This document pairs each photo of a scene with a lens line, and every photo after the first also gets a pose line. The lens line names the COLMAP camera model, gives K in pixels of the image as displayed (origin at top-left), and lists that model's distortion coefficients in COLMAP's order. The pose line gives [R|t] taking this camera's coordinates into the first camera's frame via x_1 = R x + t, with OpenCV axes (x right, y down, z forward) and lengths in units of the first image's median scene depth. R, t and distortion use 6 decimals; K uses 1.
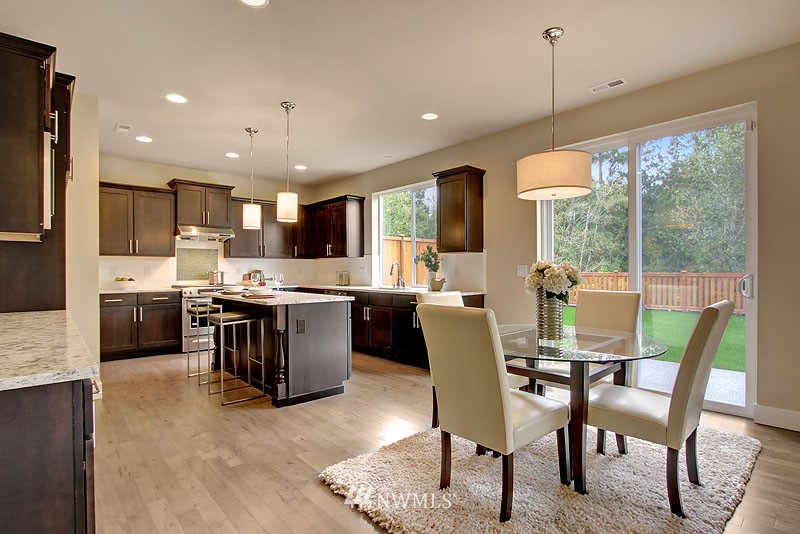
lens RADIAL K [[390.0, 0, 394.9], [0, 390.0, 267.8], [0, 0, 1]] dist [-0.000858, 0.000419]
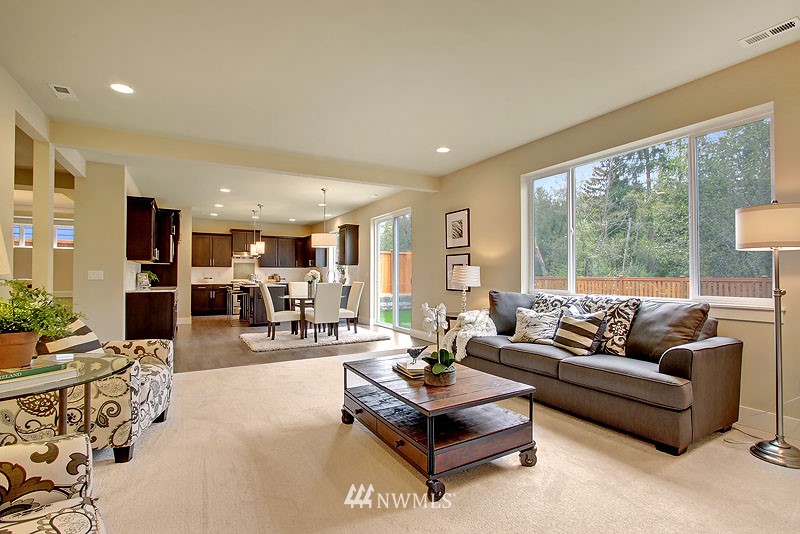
lens RADIAL K [[390.0, 0, 405.3], [0, 390.0, 267.6], [0, 0, 1]] dist [-0.000858, 0.000419]
pose [[0.975358, -0.001023, -0.220627, 0.743170], [-0.001689, 0.999925, -0.012102, -0.003734], [0.220623, 0.012176, 0.975283, -0.753150]]
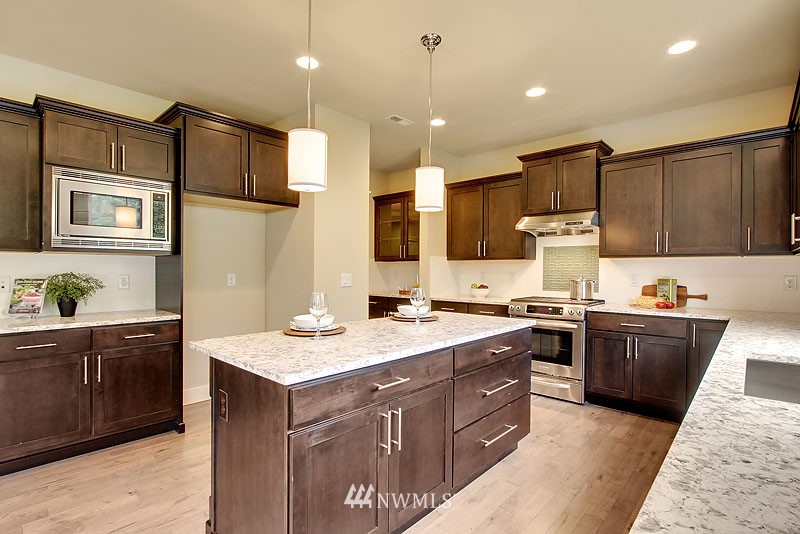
lens RADIAL K [[387.2, 0, 404.6], [0, 387.2, 268.2], [0, 0, 1]] dist [-0.003779, -0.000203]
pose [[0.099736, 0.000000, -0.995014, 0.165314], [-0.000492, 1.000000, -0.000049, -0.010452], [0.995014, 0.000495, 0.099736, 0.685175]]
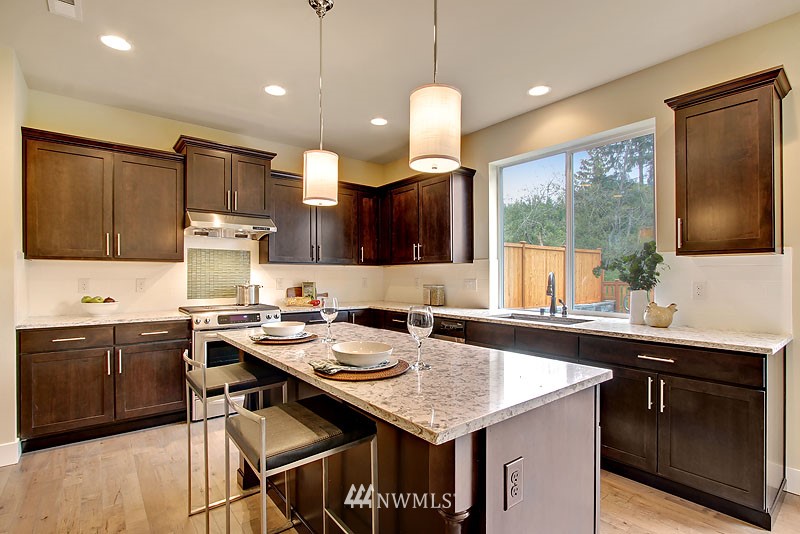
lens RADIAL K [[390.0, 0, 406.2], [0, 390.0, 271.4], [0, 0, 1]] dist [-0.000858, 0.000419]
pose [[0.999060, 0.002952, -0.043252, -0.177756], [-0.003197, 0.999979, -0.005596, -0.010922], [0.043235, 0.005729, 0.999049, 0.386598]]
